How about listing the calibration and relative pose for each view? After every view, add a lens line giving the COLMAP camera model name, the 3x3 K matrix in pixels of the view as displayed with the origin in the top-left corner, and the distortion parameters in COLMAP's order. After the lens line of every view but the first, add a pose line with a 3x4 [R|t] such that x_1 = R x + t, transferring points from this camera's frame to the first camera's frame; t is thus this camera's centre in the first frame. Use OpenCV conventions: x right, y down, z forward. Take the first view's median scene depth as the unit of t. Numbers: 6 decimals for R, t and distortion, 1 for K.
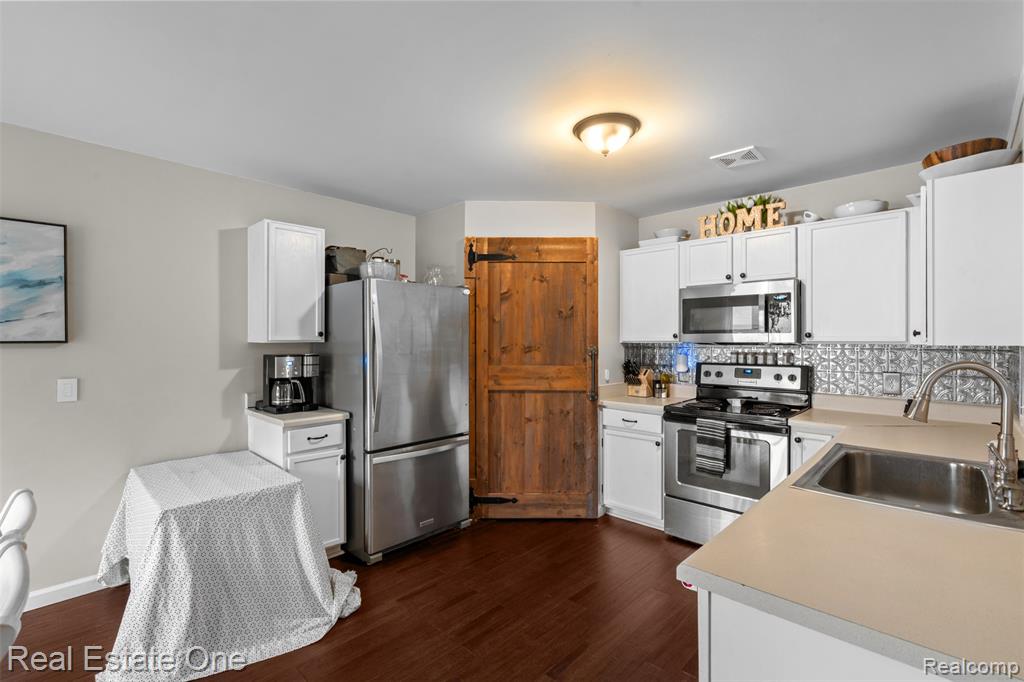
lens RADIAL K [[461.9, 0, 508.8], [0, 461.9, 344.1], [0, 0, 1]] dist [-0.013563, 0.005188]
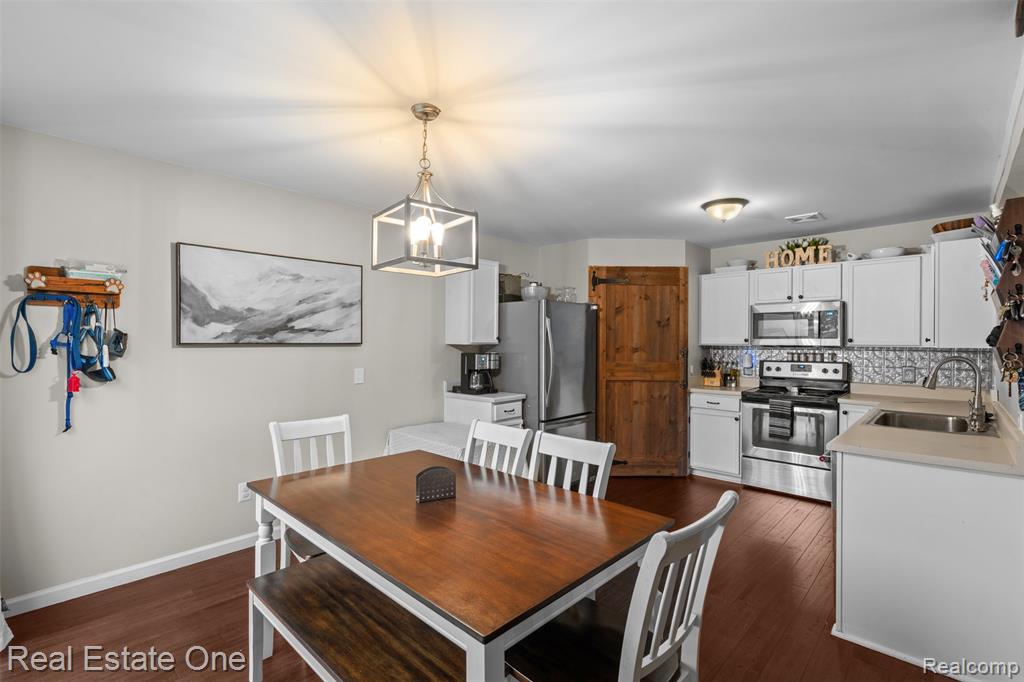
lens RADIAL K [[461.9, 0, 510.6], [0, 461.9, 347.4], [0, 0, 1]] dist [-0.013563, 0.005188]
pose [[0.999990, 0.003450, -0.002754, -0.337759], [-0.003441, 0.999988, 0.003398, 0.000783], [0.002766, -0.003388, 0.999990, -0.361979]]
